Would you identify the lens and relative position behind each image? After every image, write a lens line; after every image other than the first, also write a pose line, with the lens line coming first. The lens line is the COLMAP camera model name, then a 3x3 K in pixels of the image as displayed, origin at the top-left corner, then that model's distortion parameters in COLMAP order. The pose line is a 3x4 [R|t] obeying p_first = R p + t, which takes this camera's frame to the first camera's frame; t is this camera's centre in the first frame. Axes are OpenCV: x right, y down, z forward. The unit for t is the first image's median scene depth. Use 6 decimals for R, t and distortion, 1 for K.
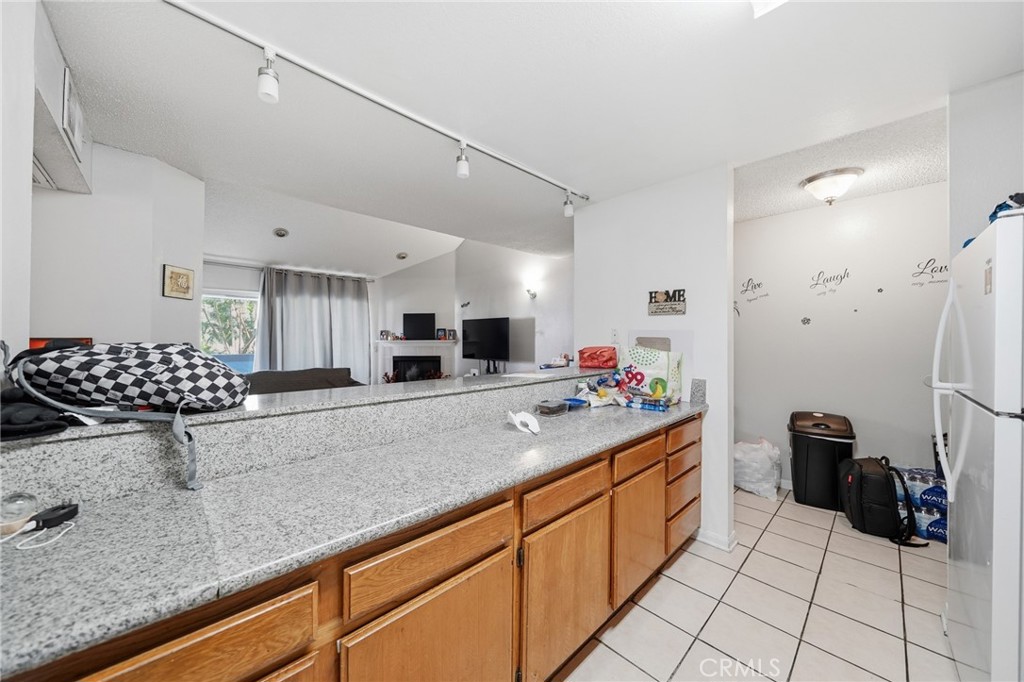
lens RADIAL K [[360.0, 0, 506.9], [0, 360.0, 337.0], [0, 0, 1]] dist [-0.001867, -0.000014]
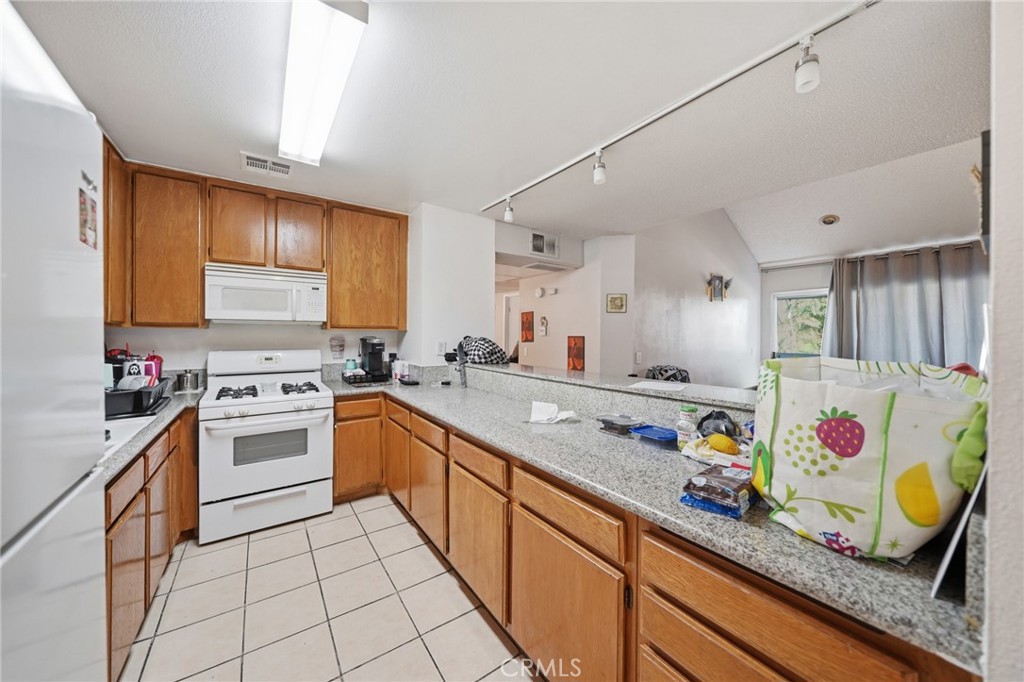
lens RADIAL K [[360.0, 0, 506.9], [0, 360.0, 337.0], [0, 0, 1]] dist [-0.001867, -0.000014]
pose [[-0.153843, 0.002208, -0.988093, 0.834392], [-0.004249, 0.999987, 0.002896, 0.002089], [0.988086, 0.004644, -0.153832, 0.782956]]
